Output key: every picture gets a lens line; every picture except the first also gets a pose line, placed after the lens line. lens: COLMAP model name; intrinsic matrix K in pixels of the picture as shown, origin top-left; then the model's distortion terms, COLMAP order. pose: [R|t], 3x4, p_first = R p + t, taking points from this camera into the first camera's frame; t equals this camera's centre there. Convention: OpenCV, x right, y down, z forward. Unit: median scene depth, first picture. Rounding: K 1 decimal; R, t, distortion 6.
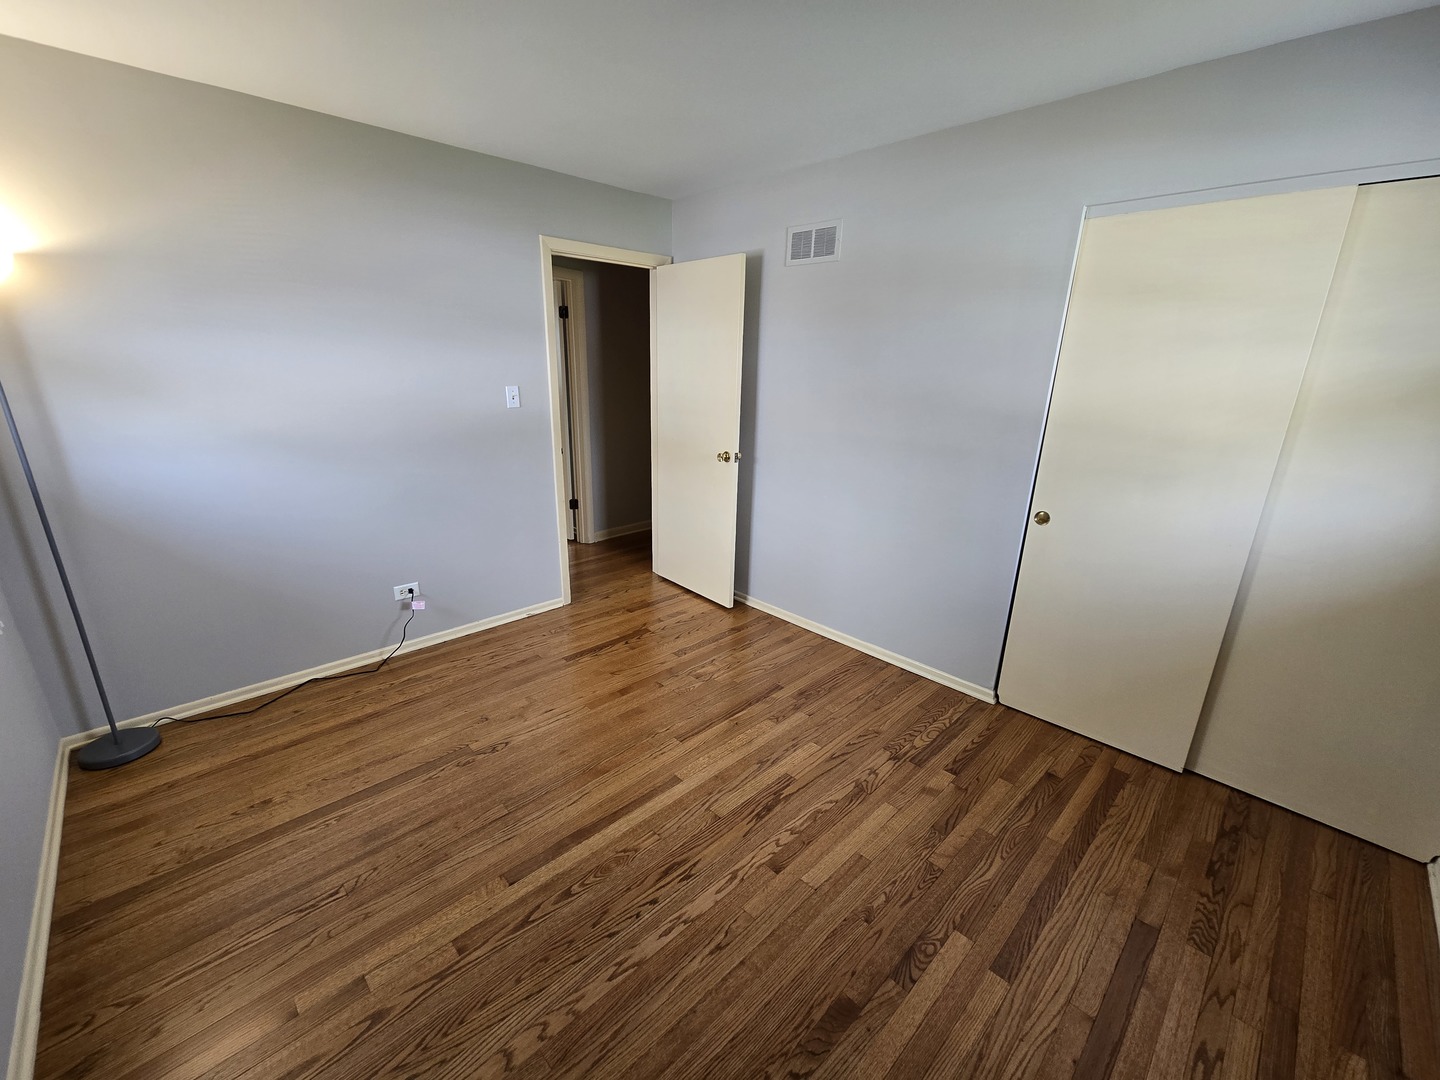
lens RADIAL K [[585.1, 0, 713.1], [0, 585.1, 550.0], [0, 0, 1]] dist [-0.000596, 0.000235]
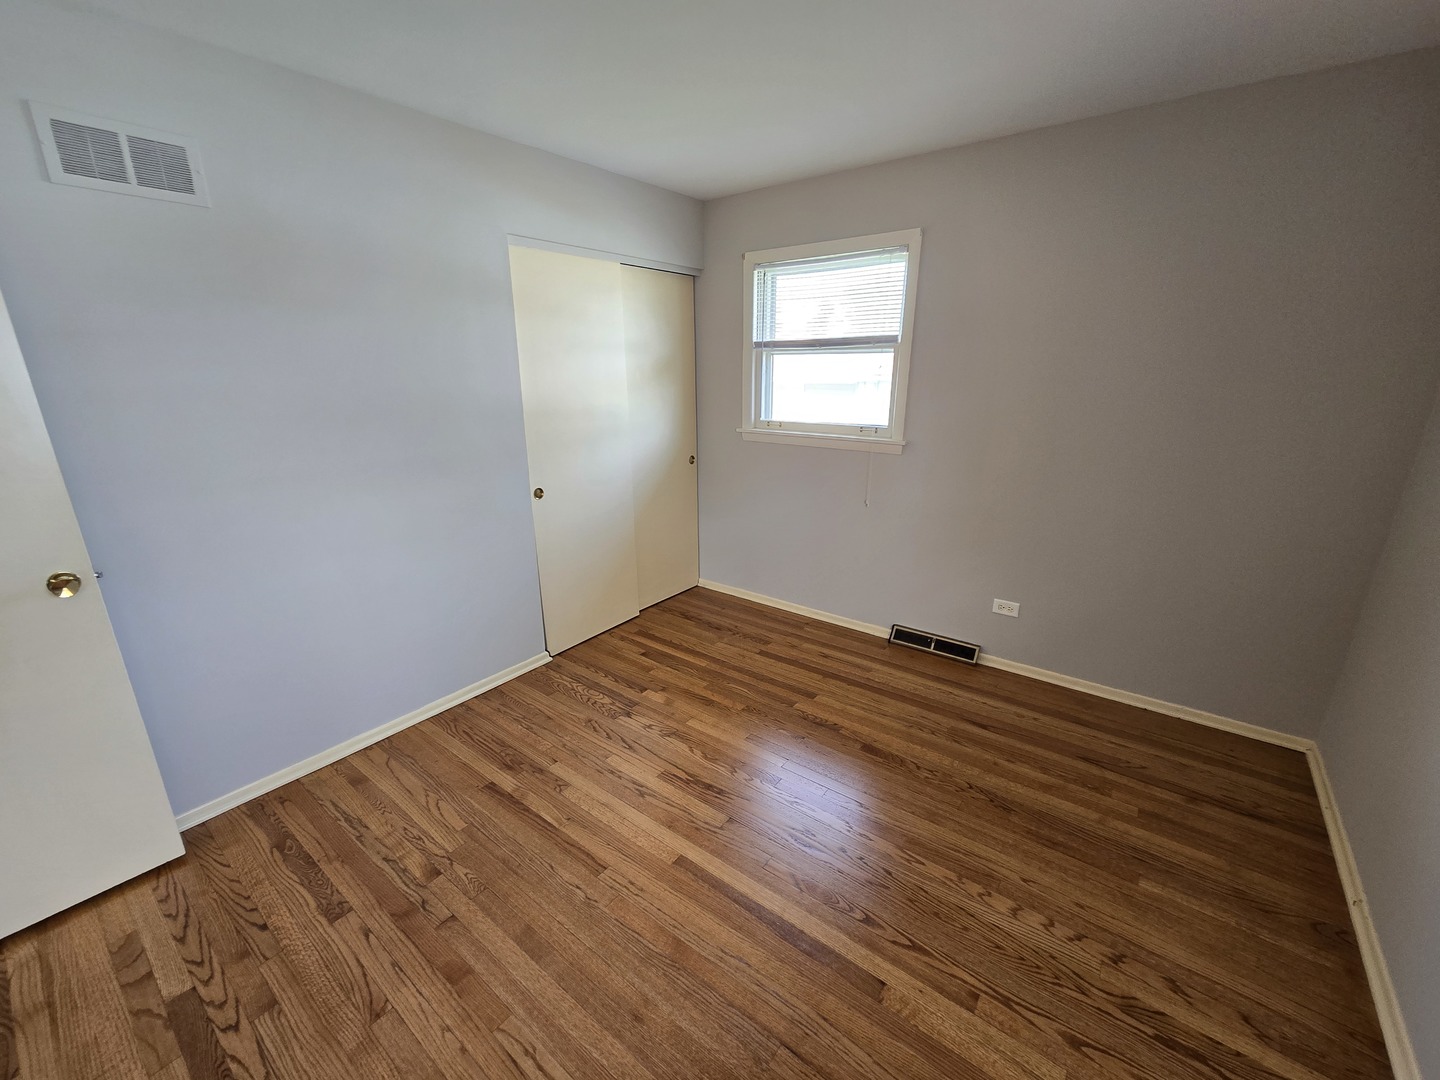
lens RADIAL K [[595.2, 0, 706.8], [0, 595.2, 543.3], [0, 0, 1]] dist [-0.010146, 0.008794]
pose [[-0.132204, -0.303042, 0.943762, -0.813702], [0.310906, 0.891394, 0.329779, -0.316082], [-0.941201, 0.337020, -0.023629, 0.915200]]
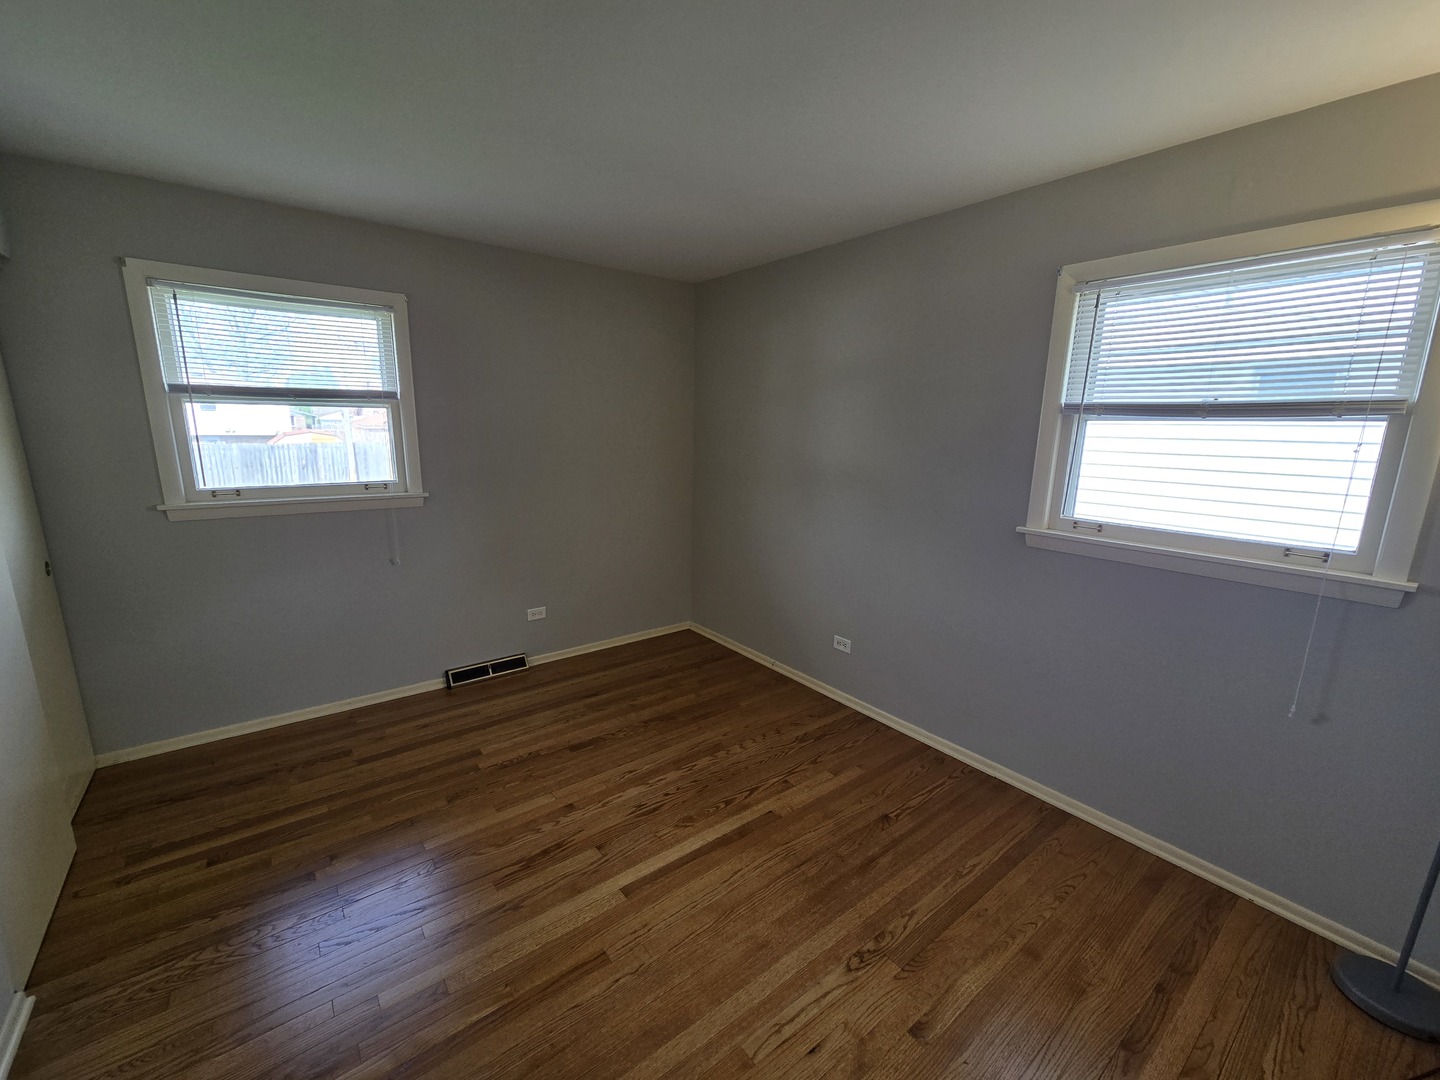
lens RADIAL K [[595.2, 0, 706.8], [0, 595.2, 543.3], [0, 0, 1]] dist [-0.010146, 0.008794]
pose [[-0.991654, -0.060945, 0.113618, -0.278041], [0.003241, 0.869168, 0.494506, -0.552773], [-0.128890, 0.490747, -0.861716, 1.650195]]
